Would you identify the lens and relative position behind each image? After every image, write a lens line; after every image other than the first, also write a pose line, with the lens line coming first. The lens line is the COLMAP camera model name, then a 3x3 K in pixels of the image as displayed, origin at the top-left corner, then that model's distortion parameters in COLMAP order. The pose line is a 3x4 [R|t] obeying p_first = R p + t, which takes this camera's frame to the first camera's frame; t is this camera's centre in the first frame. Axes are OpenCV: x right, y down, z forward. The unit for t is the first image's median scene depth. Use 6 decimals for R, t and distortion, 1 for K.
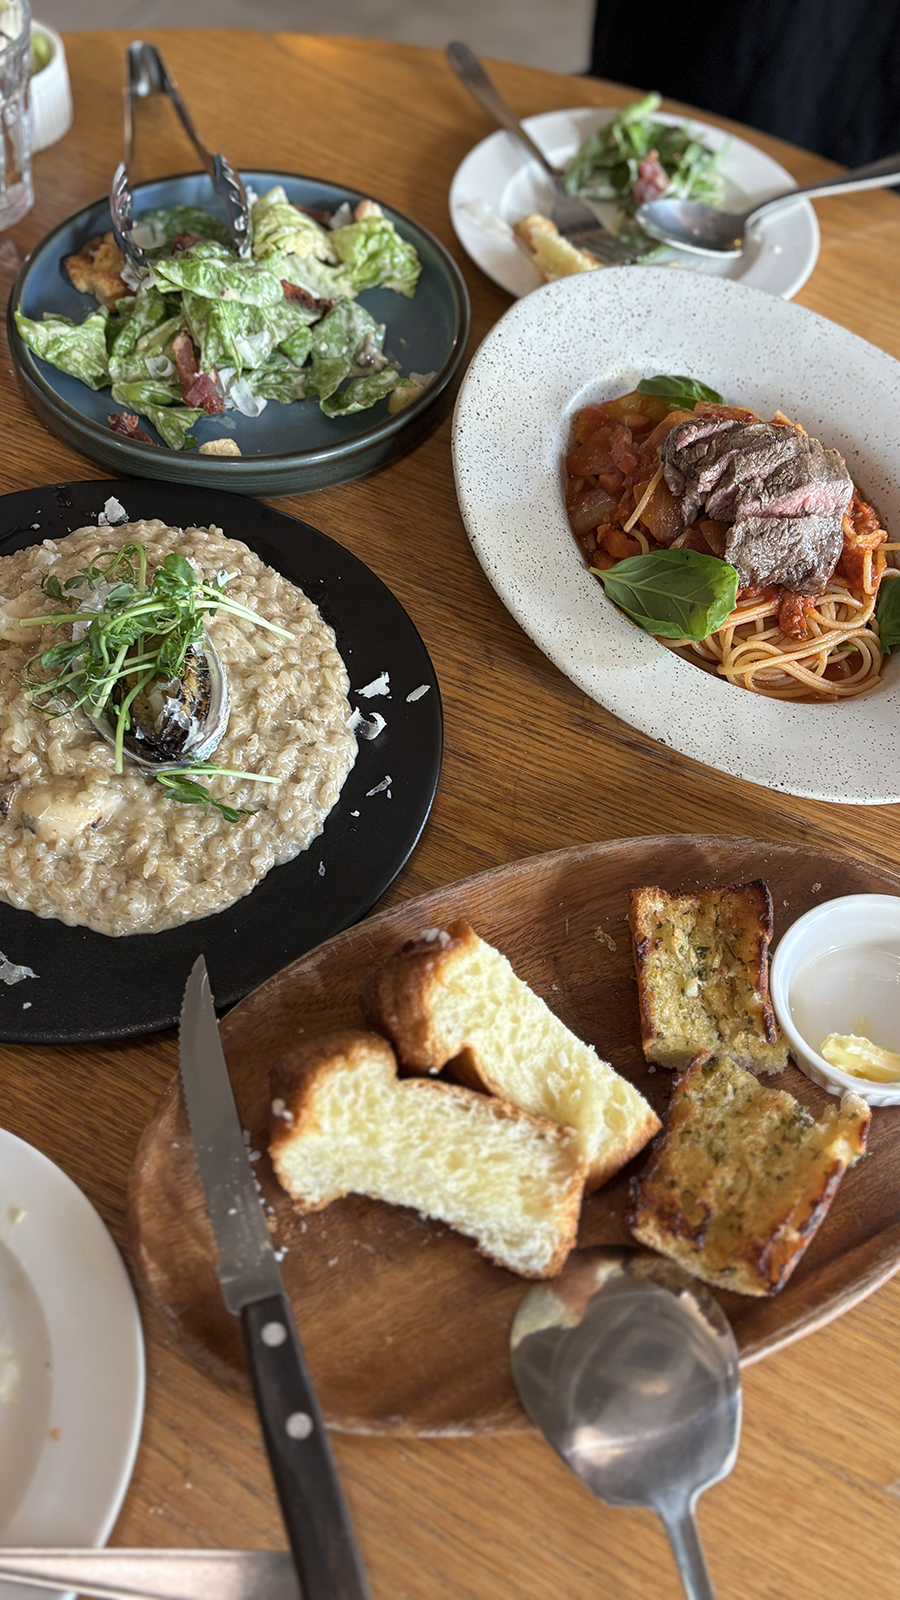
lens RADIAL K [[1472.0, 0, 462.0], [0, 1472.0, 811.5], [0, 0, 1]] dist [0.170495, -0.572763]
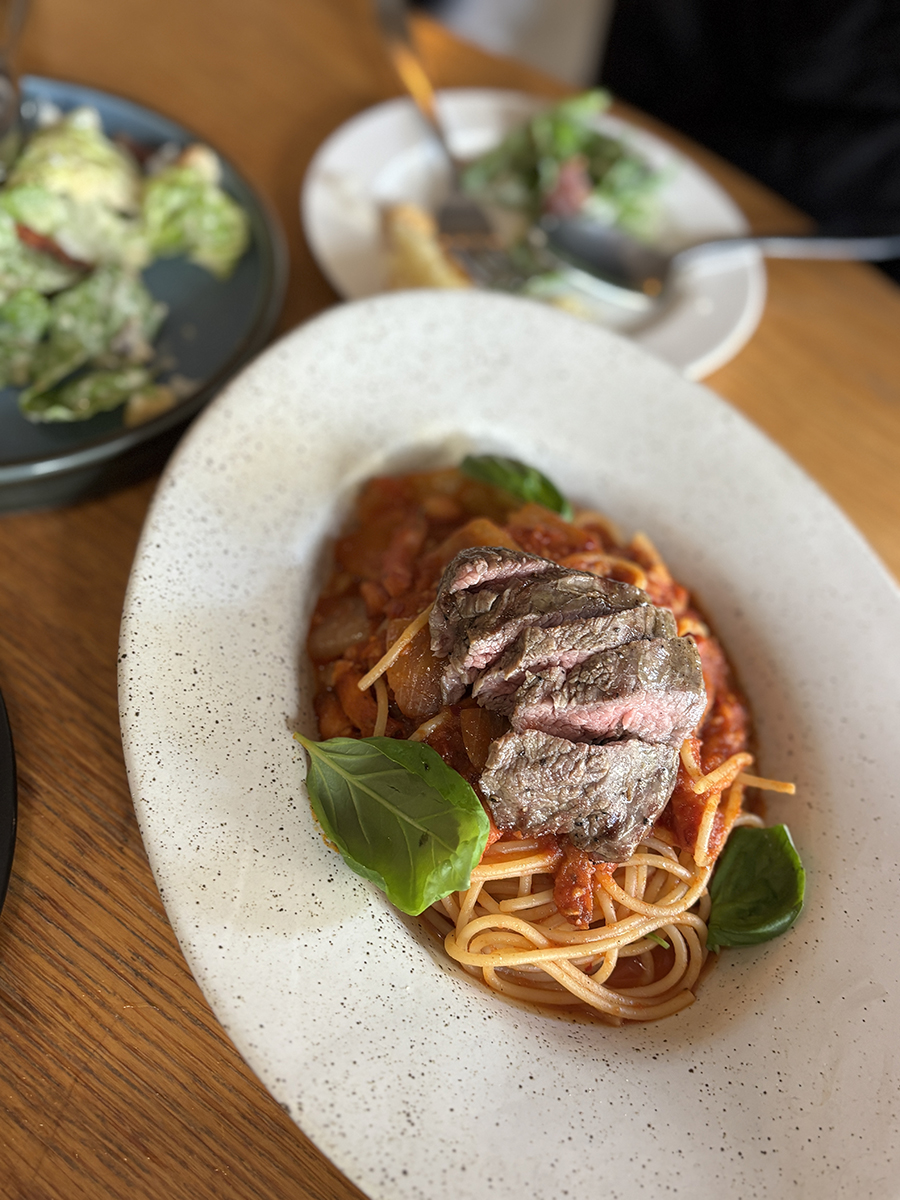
lens RADIAL K [[1118.3, 0, 450.0], [0, 1118.3, 600.0], [0, 0, 1]] dist [0.080758, -0.190254]
pose [[0.980044, 0.197161, -0.025319, 0.166012], [-0.197977, 0.979572, -0.035263, -0.234285], [0.017849, 0.039572, 0.999057, 0.538801]]
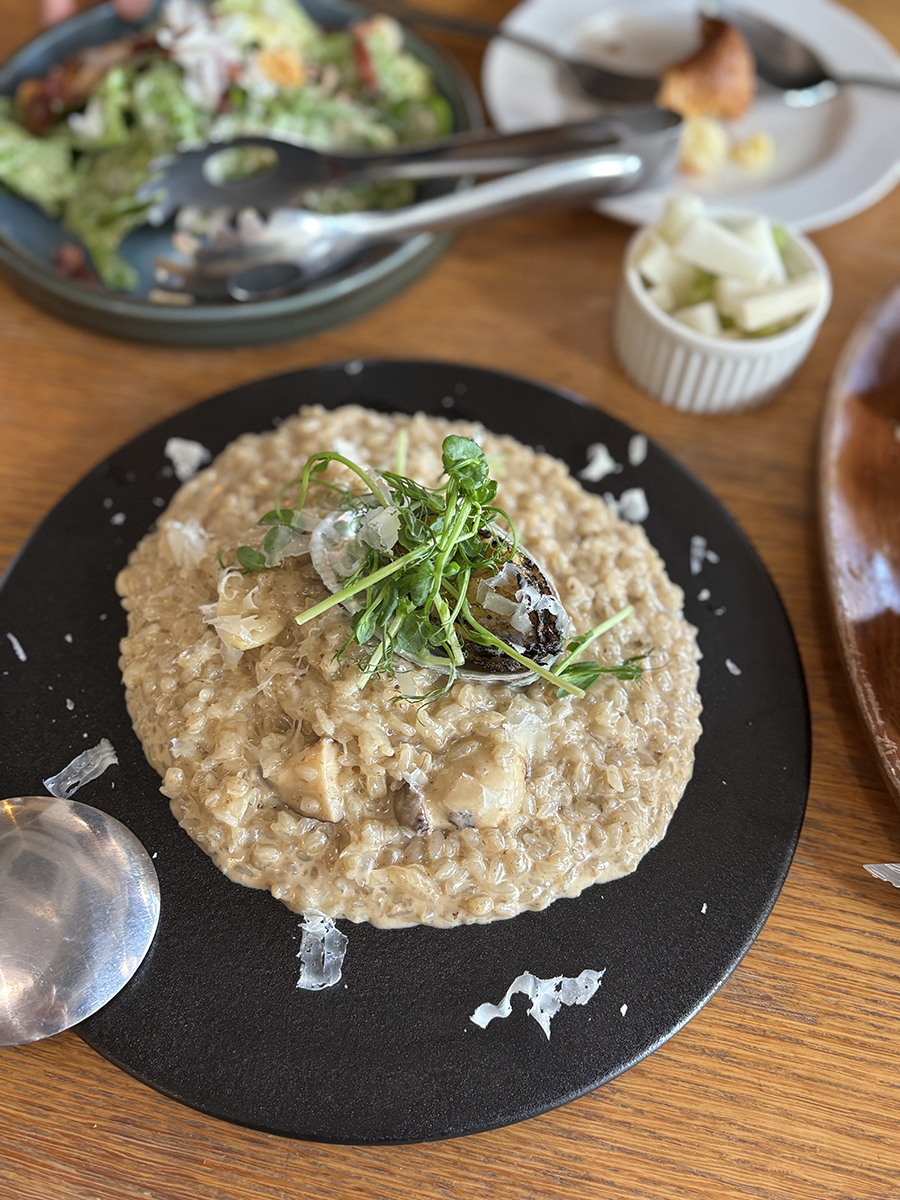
lens RADIAL K [[1118.3, 0, 450.0], [0, 1118.3, 600.0], [0, 0, 1]] dist [0.080758, -0.190254]
pose [[0.797242, -0.537405, 0.274956, -0.369252], [0.516994, 0.842992, 0.148599, -0.169372], [-0.311643, 0.023681, 0.949904, 0.406848]]
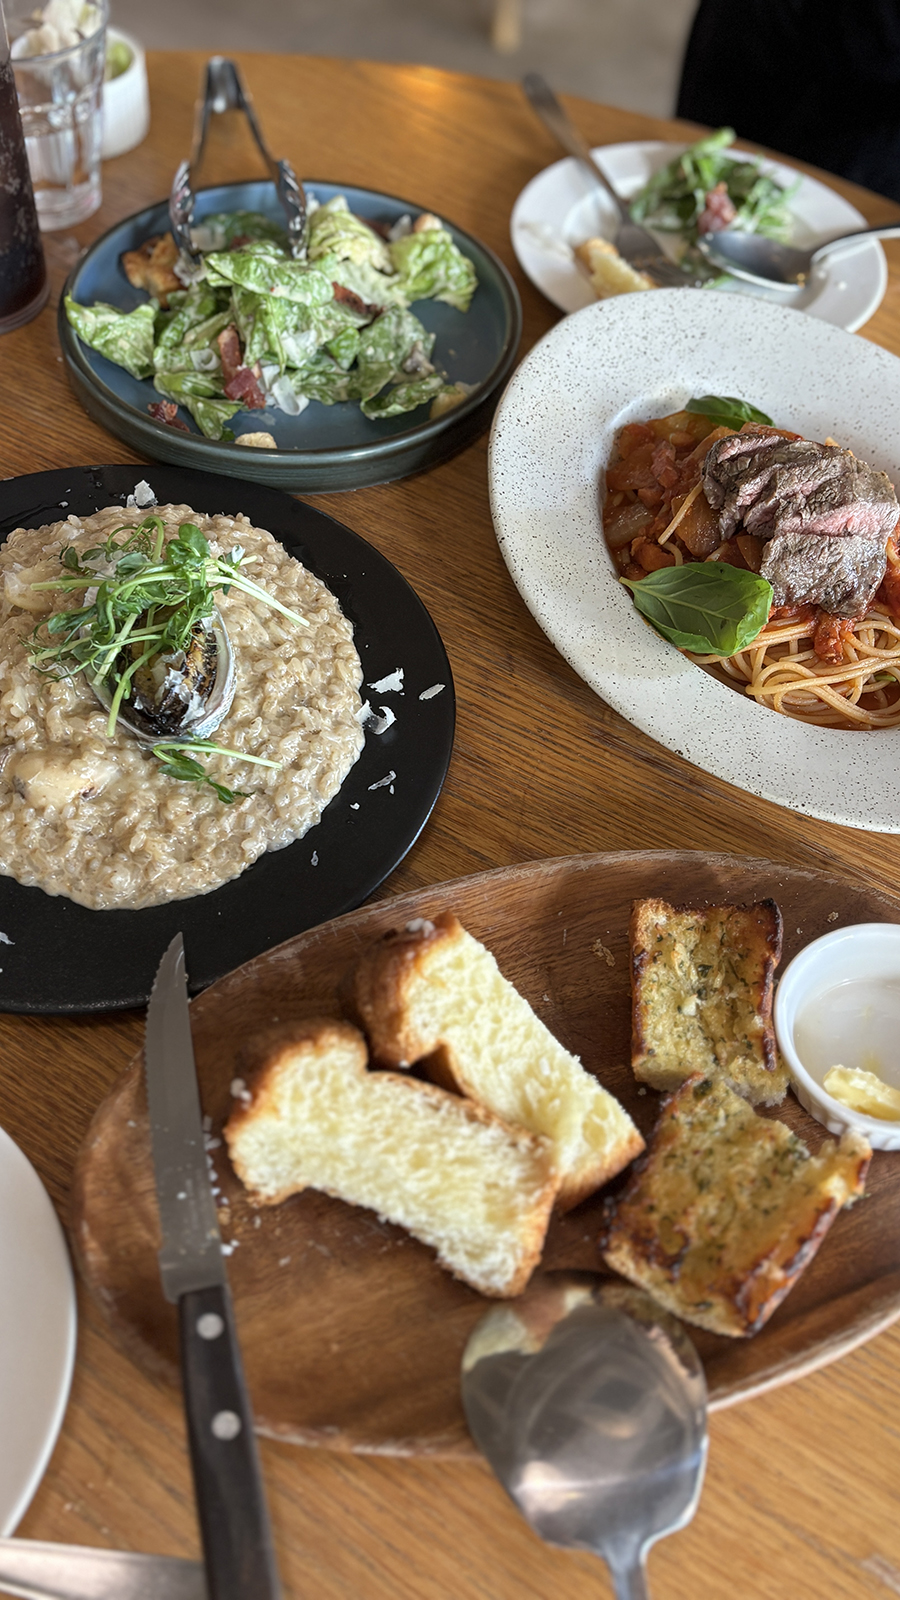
lens RADIAL K [[1471.1, 0, 439.0], [0, 1471.1, 811.1], [0, 0, 1]] dist [0.158626, -0.511140]
pose [[0.995886, 0.071426, -0.055768, 0.035565], [-0.074396, 0.995812, -0.053145, 0.050728], [0.051739, 0.057076, 0.997028, 0.040666]]
